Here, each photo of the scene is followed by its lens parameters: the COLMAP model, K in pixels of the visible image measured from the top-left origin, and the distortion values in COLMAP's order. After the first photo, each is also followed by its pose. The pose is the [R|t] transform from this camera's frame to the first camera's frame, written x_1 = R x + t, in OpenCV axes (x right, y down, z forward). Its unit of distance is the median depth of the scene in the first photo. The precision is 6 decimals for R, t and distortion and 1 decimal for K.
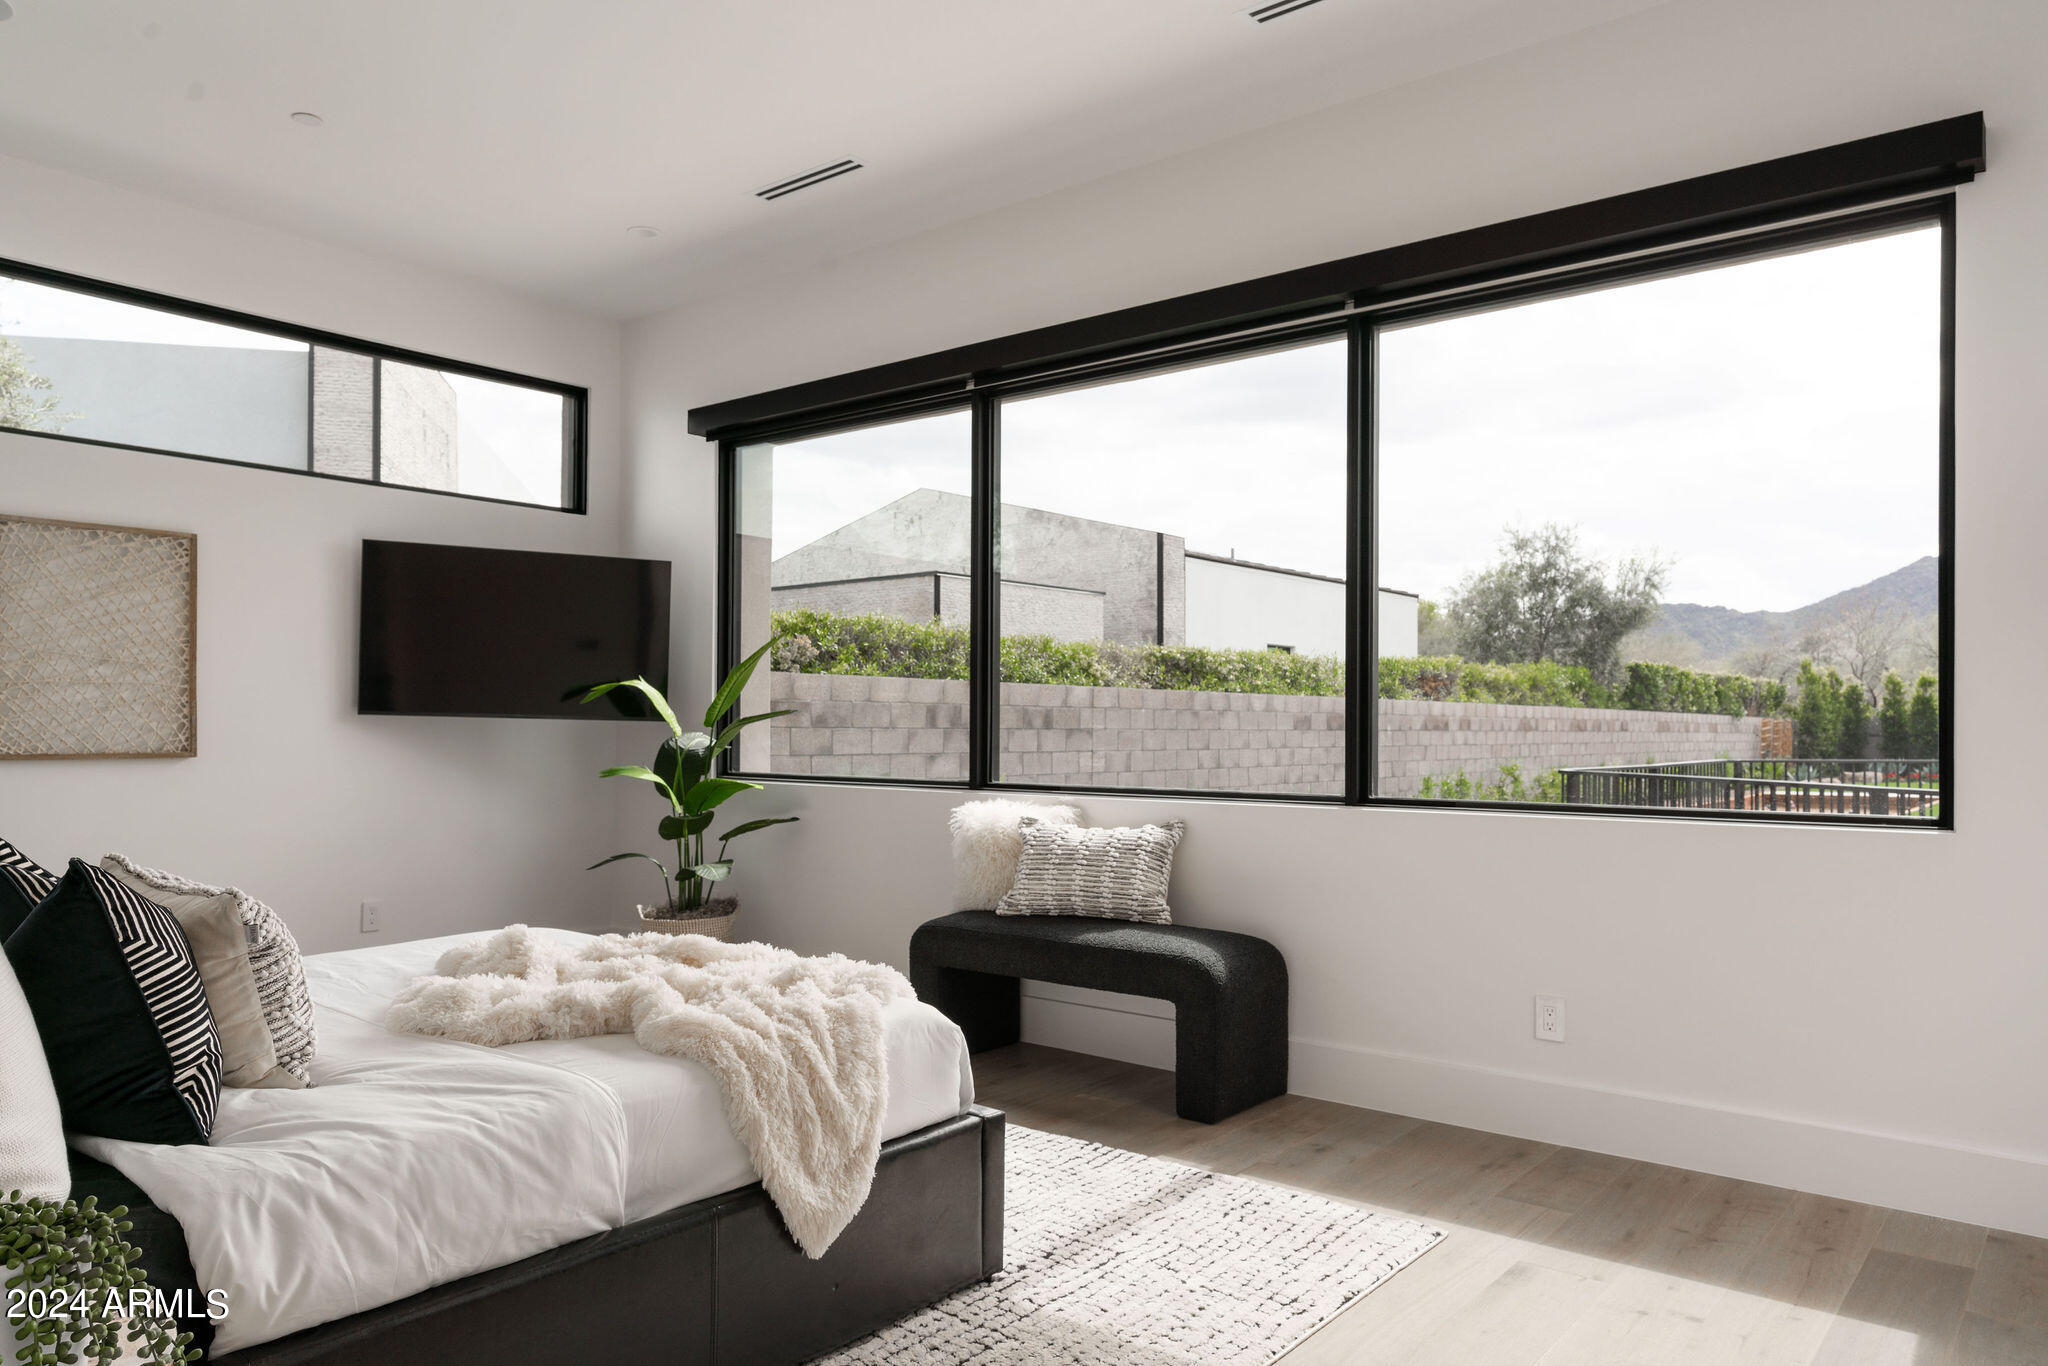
lens RADIAL K [[1339.2, 0, 1024.0], [0, 1339.2, 683.0], [0, 0, 1]] dist [0.004054, 0.001993]
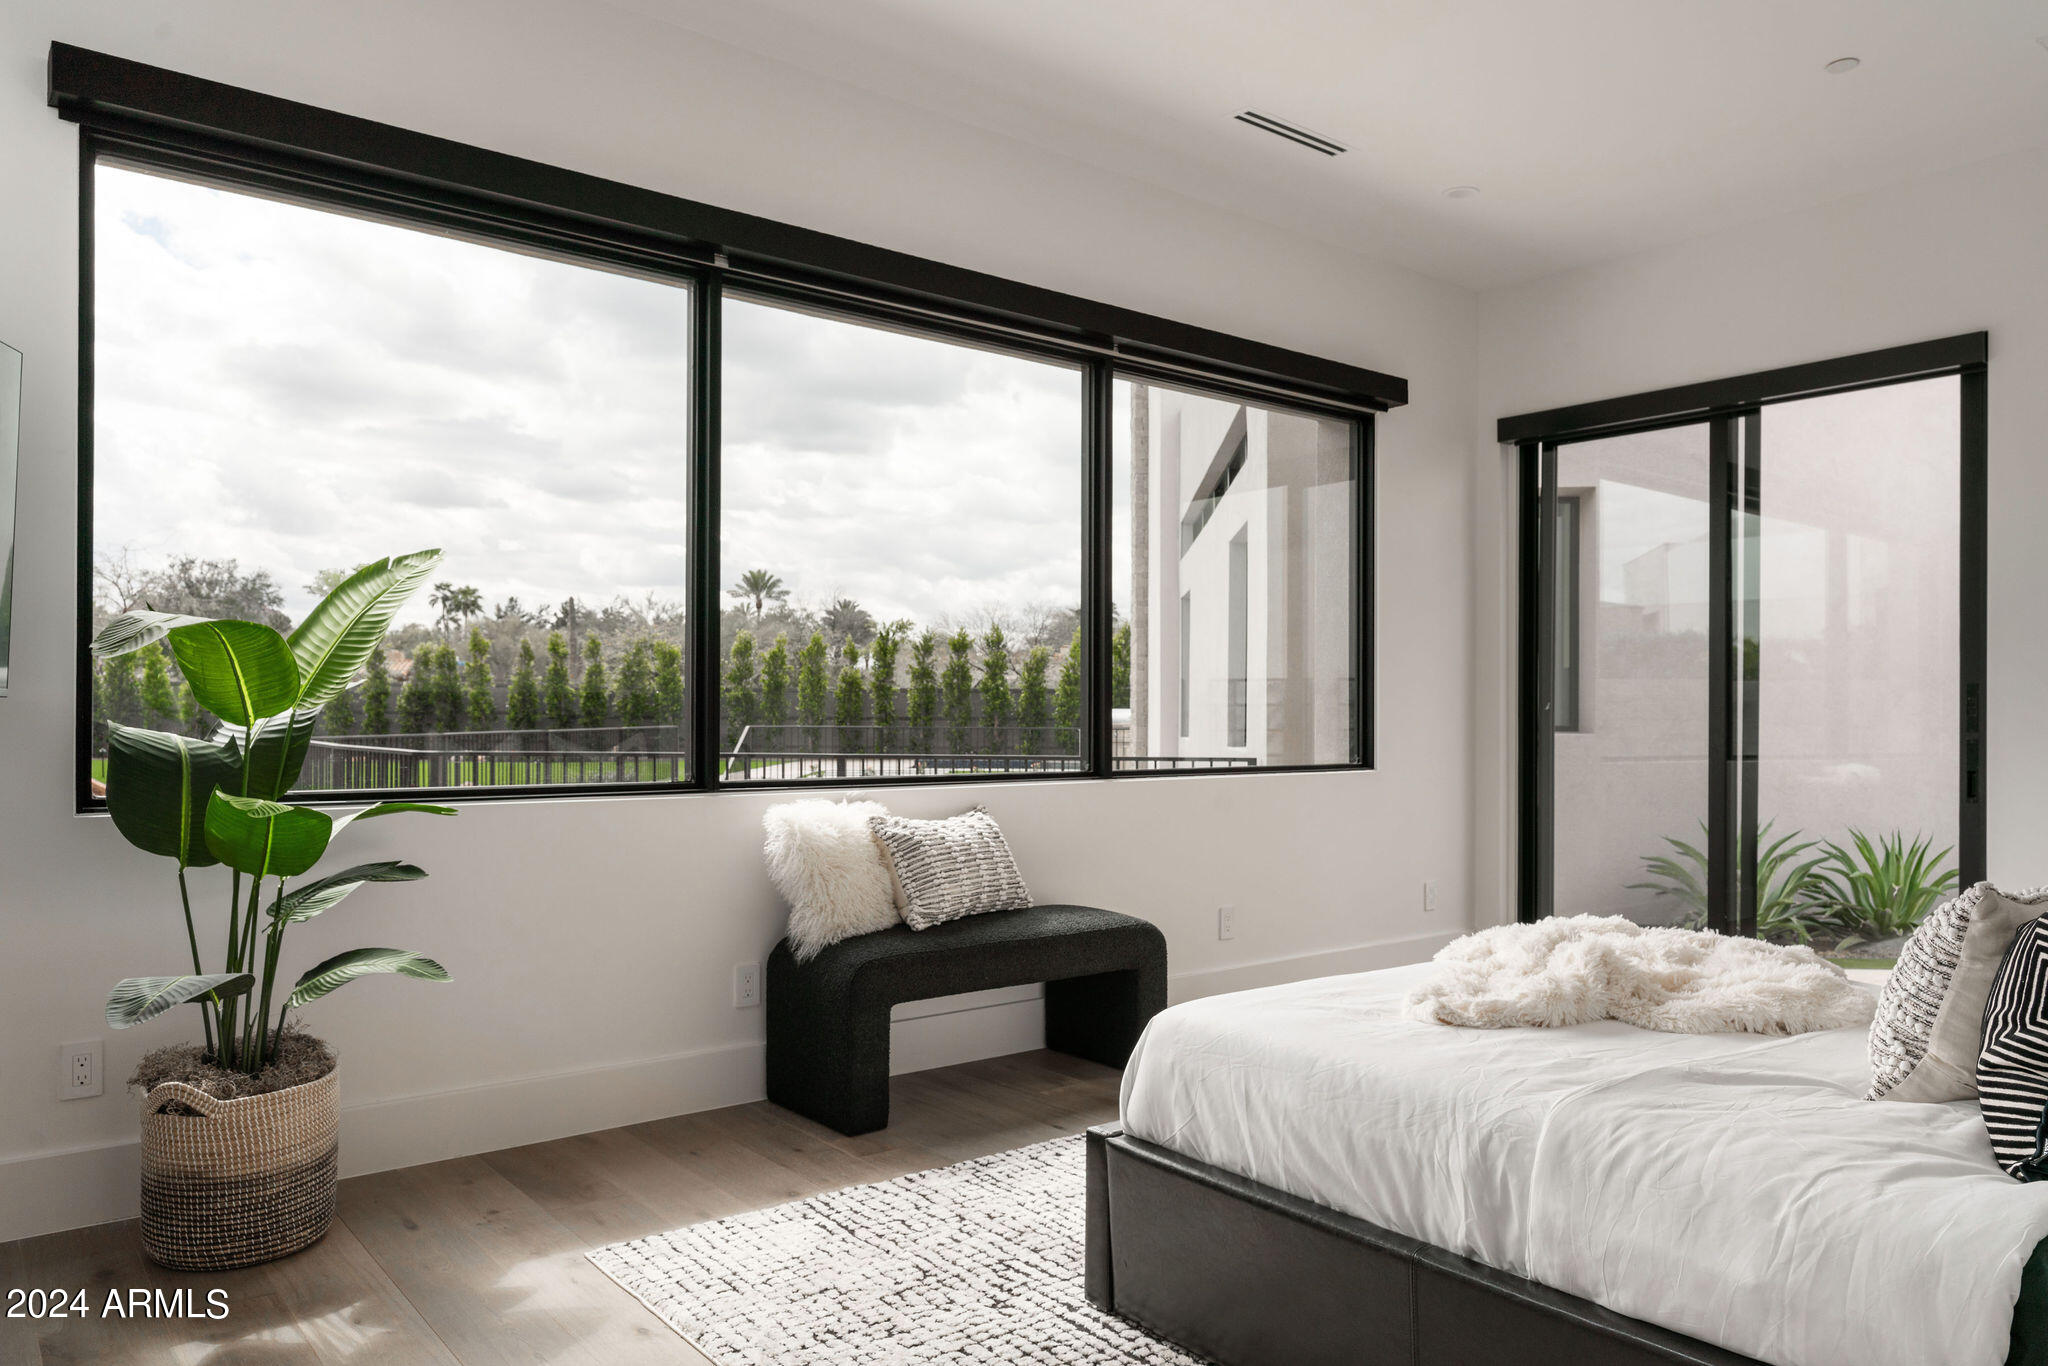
lens RADIAL K [[1422.0, 0, 1024.0], [0, 1422.0, 683.0], [0, 0, 1]] dist [-0.001673, -0.001608]
pose [[0.208551, 0.007611, 0.977982, -0.909335], [-0.039209, 0.999231, 0.000585, 0.009560], [-0.977225, -0.038467, 0.208689, 0.752397]]
